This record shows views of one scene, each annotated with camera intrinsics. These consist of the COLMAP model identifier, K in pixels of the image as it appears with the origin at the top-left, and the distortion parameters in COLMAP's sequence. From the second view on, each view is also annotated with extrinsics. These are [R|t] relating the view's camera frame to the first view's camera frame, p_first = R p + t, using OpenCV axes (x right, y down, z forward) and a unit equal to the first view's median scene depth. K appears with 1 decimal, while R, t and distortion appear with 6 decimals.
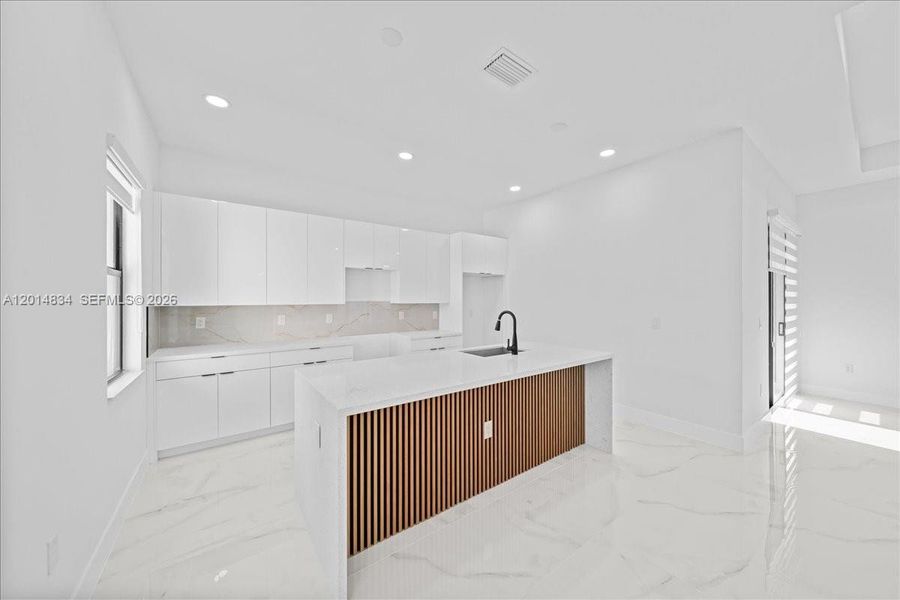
lens RADIAL K [[314.5, 0, 459.9], [0, 314.5, 300.2], [0, 0, 1]] dist [-0.016893, -0.000009]
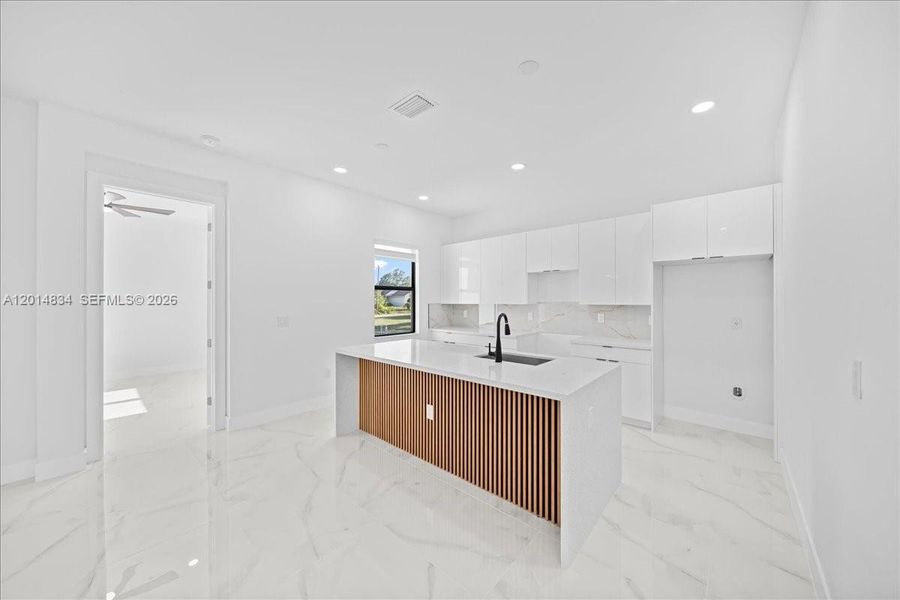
lens RADIAL K [[314.5, 0, 459.9], [0, 314.5, 300.2], [0, 0, 1]] dist [-0.016893, -0.000009]
pose [[0.212741, 0.000678, -0.977108, 0.993351], [0.003155, 0.999994, 0.001381, -0.007219], [0.977104, -0.003377, 0.212737, 0.675096]]
